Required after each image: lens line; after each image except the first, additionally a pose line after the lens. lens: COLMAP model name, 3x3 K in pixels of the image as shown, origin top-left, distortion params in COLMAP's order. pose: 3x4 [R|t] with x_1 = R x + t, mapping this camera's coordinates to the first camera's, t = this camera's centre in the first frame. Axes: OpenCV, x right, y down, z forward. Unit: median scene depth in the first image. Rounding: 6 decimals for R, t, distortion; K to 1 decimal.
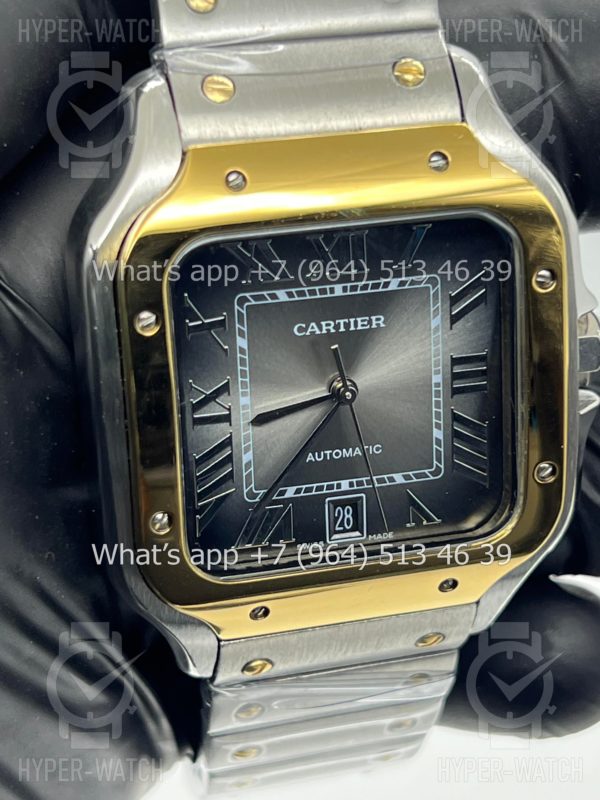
lens RADIAL K [[1910.5, 0, 300.0], [0, 1910.5, 400.0], [0, 0, 1]] dist [0.255513, 0.300098]
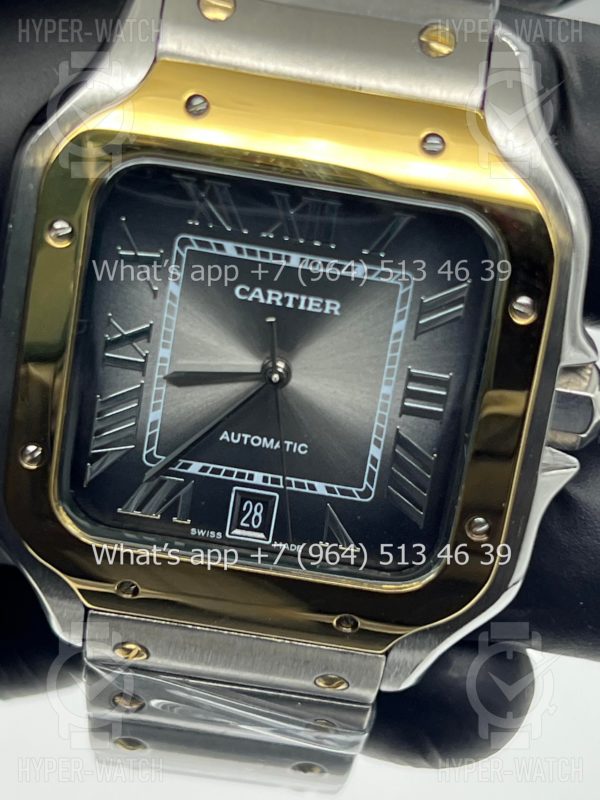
lens RADIAL K [[1910.5, 0, 300.0], [0, 1910.5, 400.0], [0, 0, 1]] dist [0.255513, 0.300098]
pose [[0.937985, 0.267289, -0.220773, 0.231056], [-0.272847, 0.962042, 0.005511, -0.000648], [0.213866, 0.055068, 0.975310, 0.136147]]
